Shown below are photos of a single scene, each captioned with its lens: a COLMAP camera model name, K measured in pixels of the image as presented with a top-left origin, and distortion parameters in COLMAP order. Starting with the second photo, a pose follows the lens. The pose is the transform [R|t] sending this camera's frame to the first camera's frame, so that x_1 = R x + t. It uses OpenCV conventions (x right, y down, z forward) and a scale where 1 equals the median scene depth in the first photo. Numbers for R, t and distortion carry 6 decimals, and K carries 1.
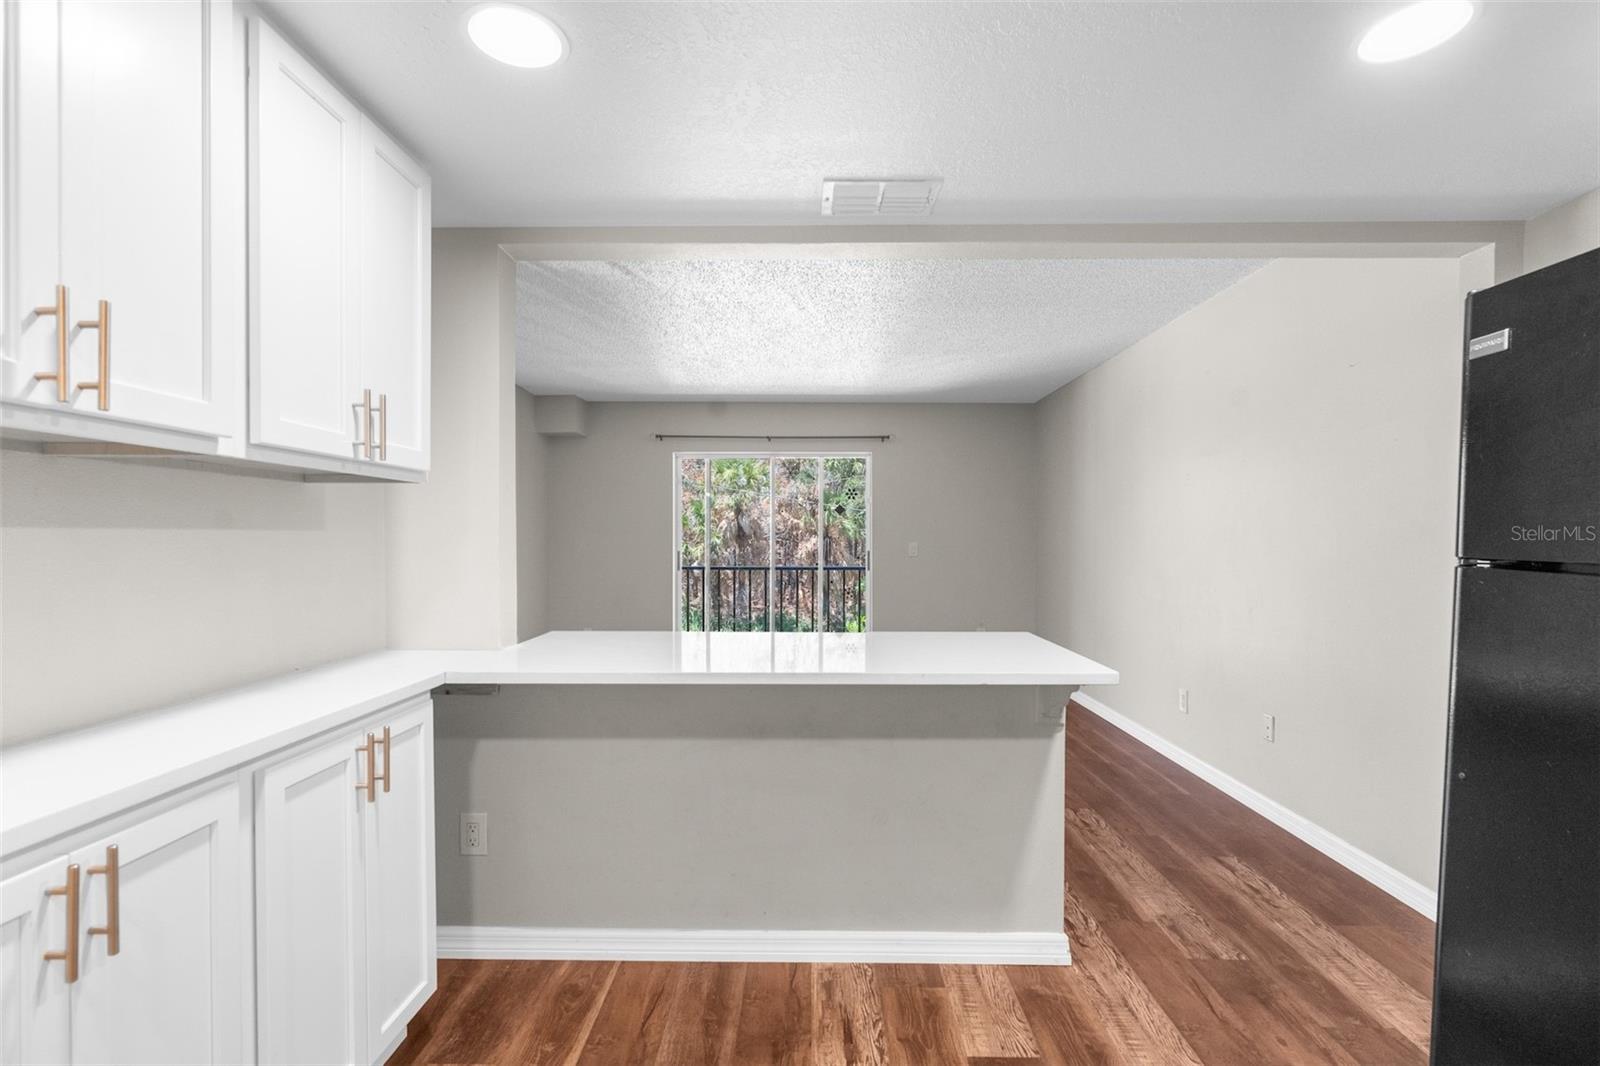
lens RADIAL K [[732.6, 0, 792.1], [0, 732.6, 548.9], [0, 0, 1]] dist [-0.008188, 0.002929]
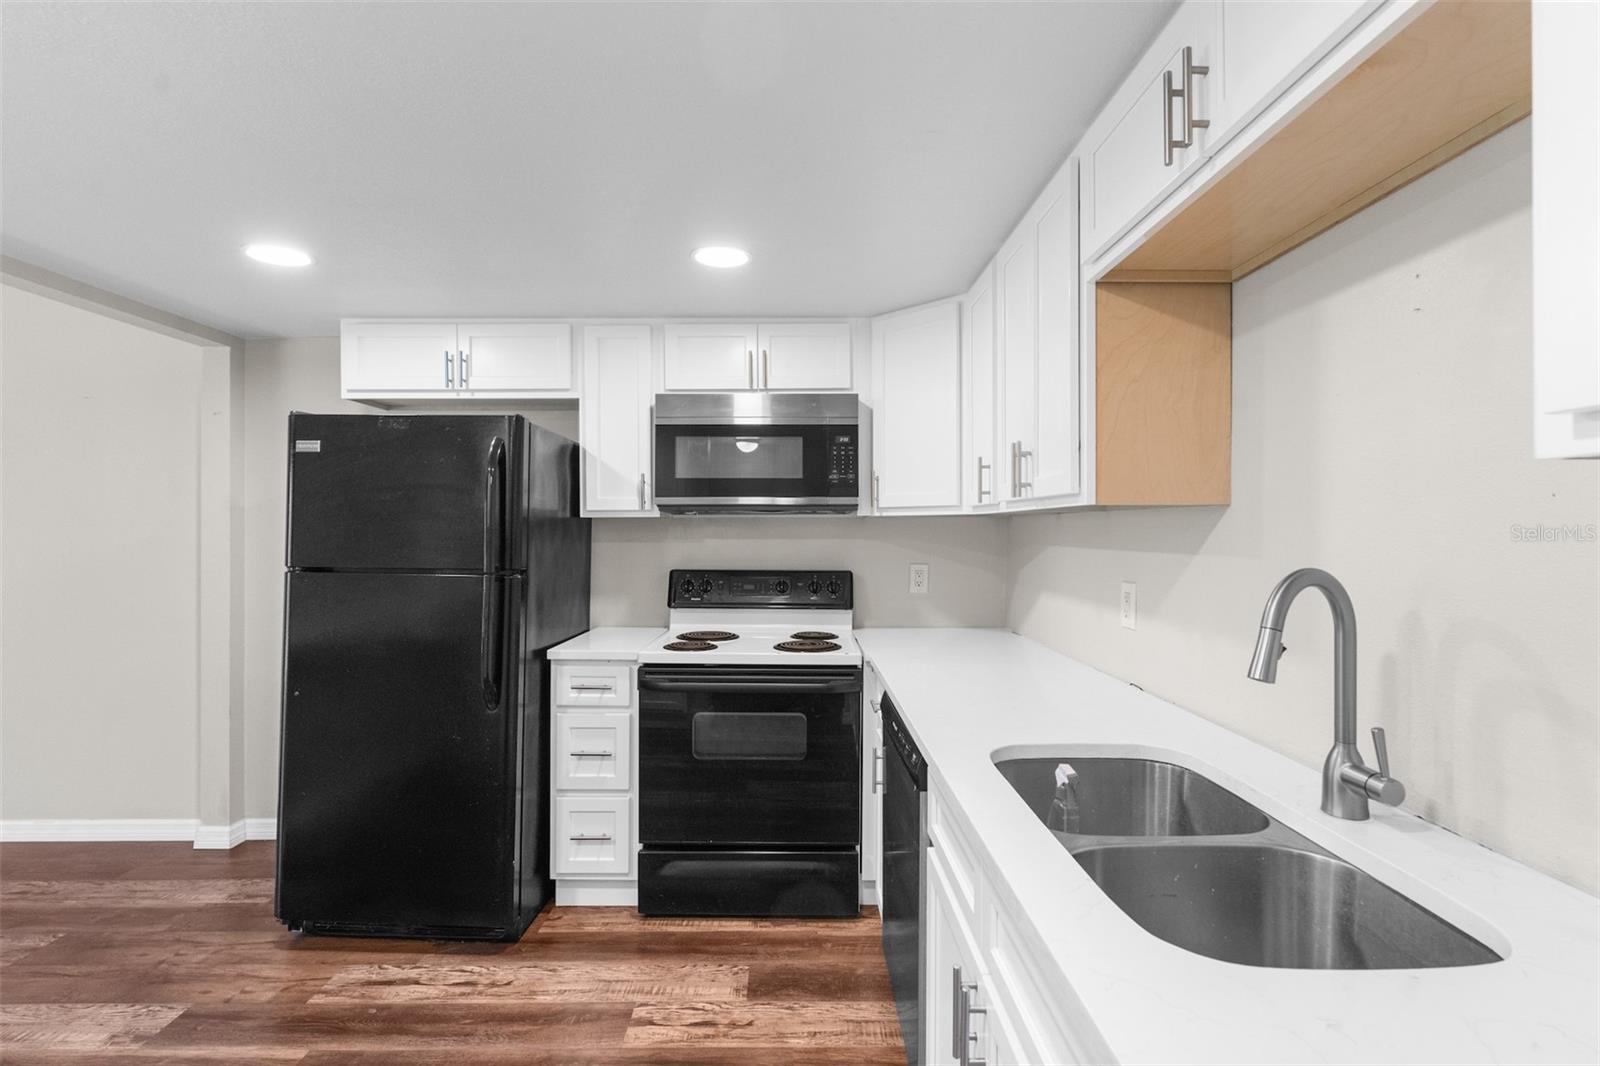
lens RADIAL K [[732.3, 0, 809.2], [0, 732.3, 534.8], [0, 0, 1]] dist [-0.010182, 0.000654]
pose [[-0.051623, 0.003147, 0.998662, -0.568718], [0.009961, 0.999947, -0.002636, -0.031113], [-0.998617, 0.009812, -0.051652, -0.081566]]
